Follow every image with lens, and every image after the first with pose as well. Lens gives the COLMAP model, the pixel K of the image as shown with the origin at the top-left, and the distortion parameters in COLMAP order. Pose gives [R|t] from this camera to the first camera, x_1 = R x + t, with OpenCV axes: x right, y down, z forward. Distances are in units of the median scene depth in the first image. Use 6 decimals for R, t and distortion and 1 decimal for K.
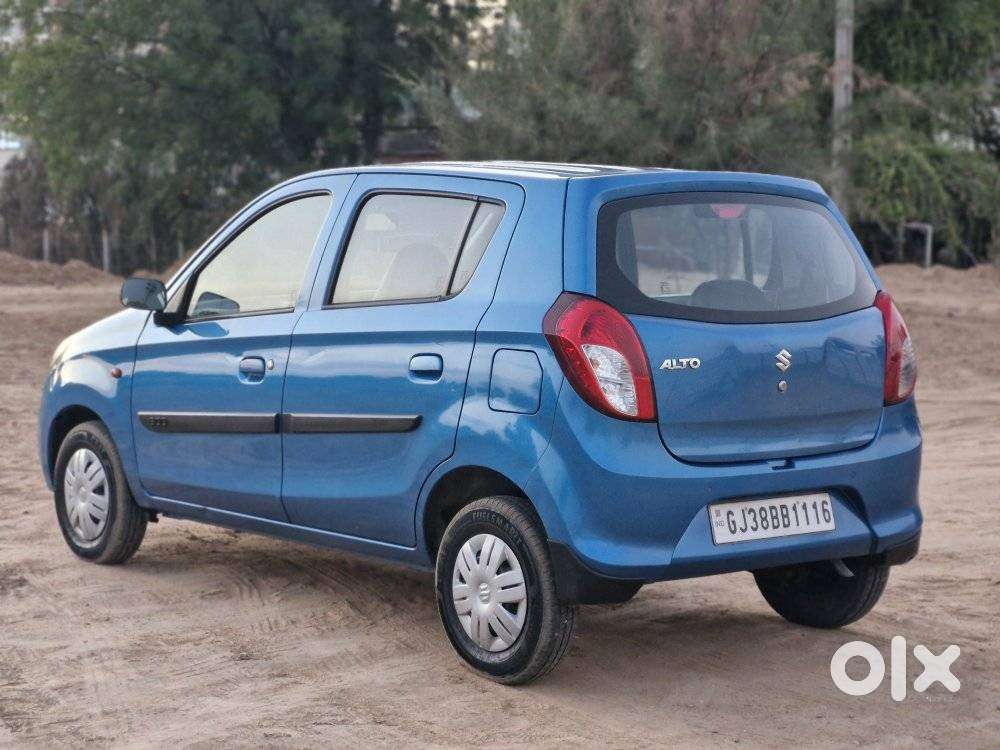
lens RADIAL K [[2250.1, 0, 500.0], [0, 2250.1, 375.0], [0, 0, 1]] dist [-0.213705, 3.392259]
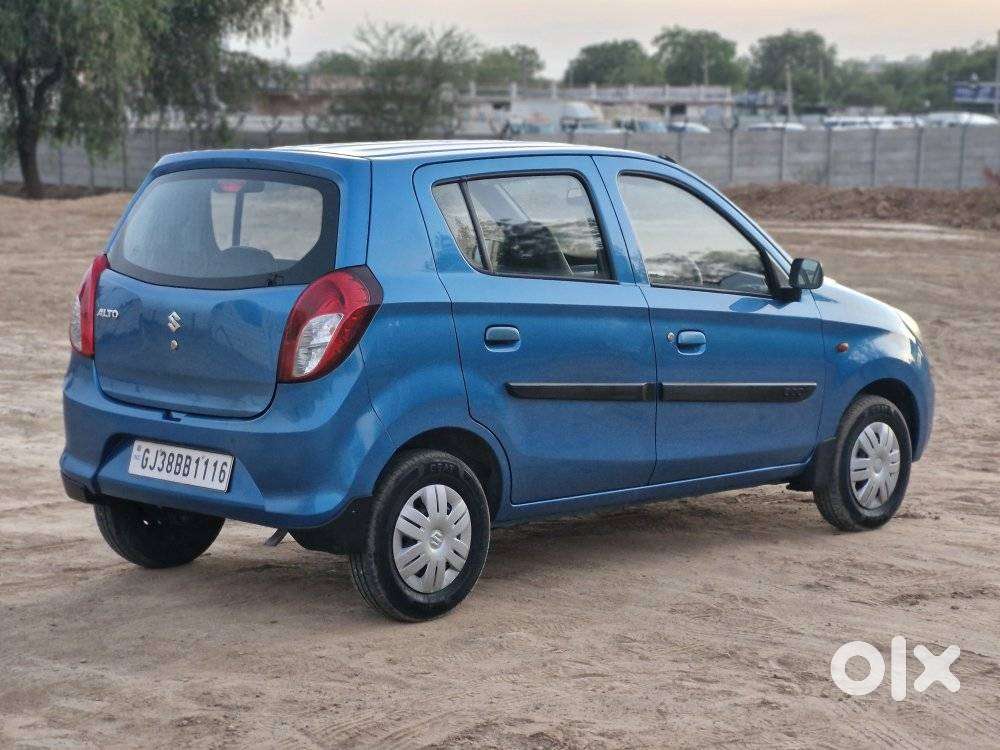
lens RADIAL K [[2250.1, 0, 500.0], [0, 2250.1, 375.0], [0, 0, 1]] dist [-0.213705, 3.392259]
pose [[0.126034, 0.091513, -0.987796, 1.233439], [-0.086175, 0.992982, 0.080998, -0.083339], [0.988276, 0.074915, 0.133036, 1.014300]]
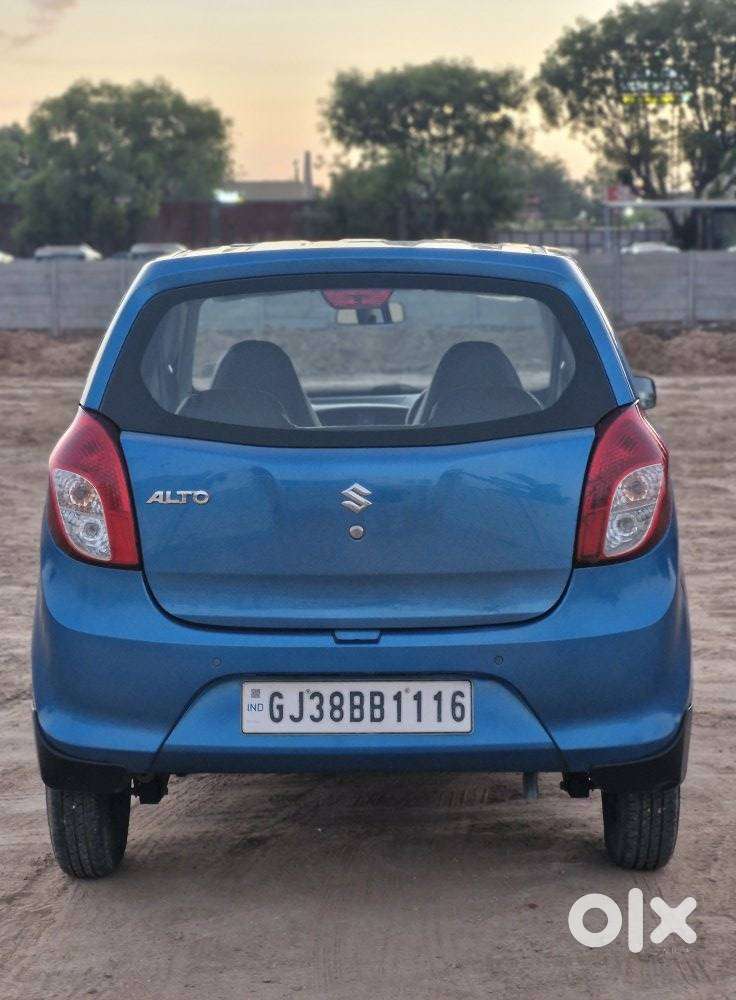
lens RADIAL K [[2281.2, 0, 341.8], [0, 2281.2, 463.3], [0, 0, 1]] dist [-0.301106, 4.813168]
pose [[0.765290, 0.037753, -0.642578, 0.607786], [-0.031242, 0.999281, 0.021502, -0.034102], [0.642927, 0.003620, 0.765919, 0.418894]]
